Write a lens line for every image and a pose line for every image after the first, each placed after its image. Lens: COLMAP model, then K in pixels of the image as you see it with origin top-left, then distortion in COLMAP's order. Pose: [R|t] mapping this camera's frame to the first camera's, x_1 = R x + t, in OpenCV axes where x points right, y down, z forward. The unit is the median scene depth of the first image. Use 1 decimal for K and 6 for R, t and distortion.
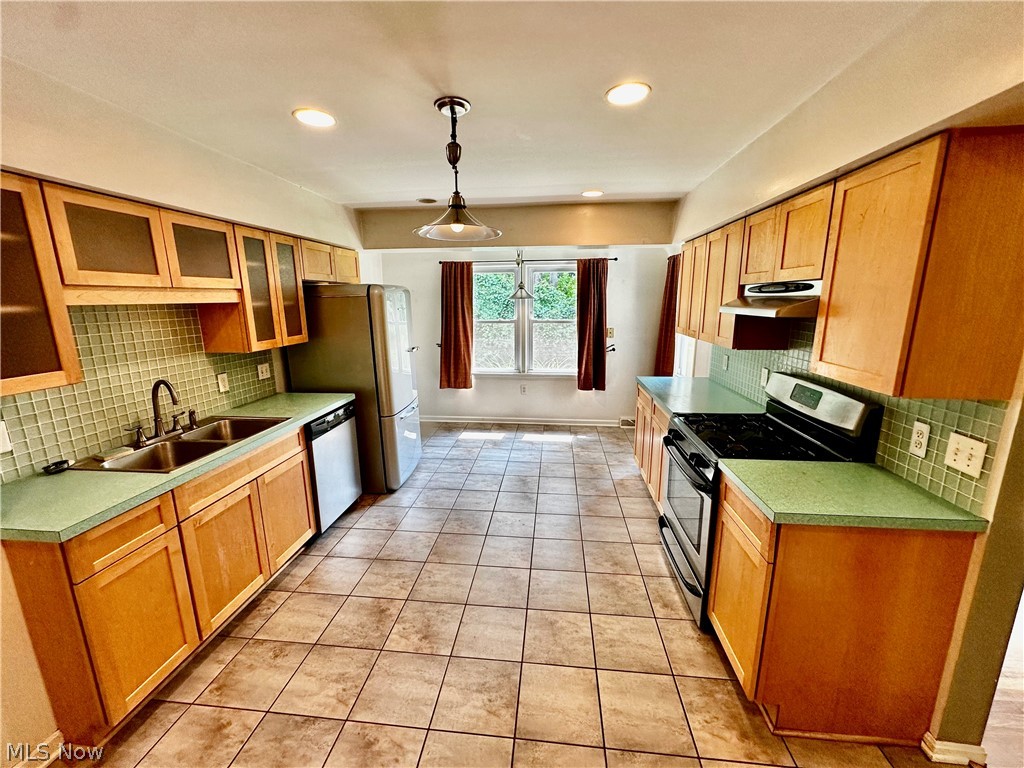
lens RADIAL K [[407.7, 0, 512.2], [0, 407.7, 384.5], [0, 0, 1]] dist [-0.005812, 0.001250]
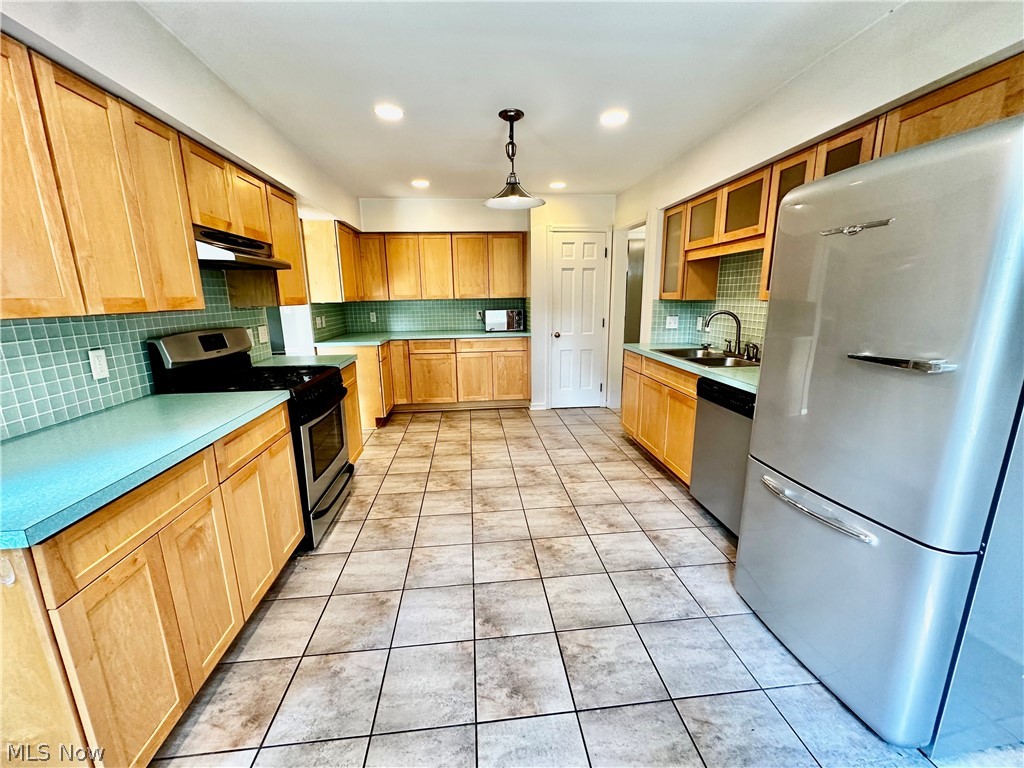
lens RADIAL K [[407.7, 0, 512.1], [0, 407.7, 384.9], [0, 0, 1]] dist [-0.005812, 0.001250]
pose [[-0.977800, 0.063571, -0.199665, 0.131646], [-0.023847, 0.912917, 0.407448, -0.272801], [0.208179, 0.403164, -0.891134, 1.798173]]
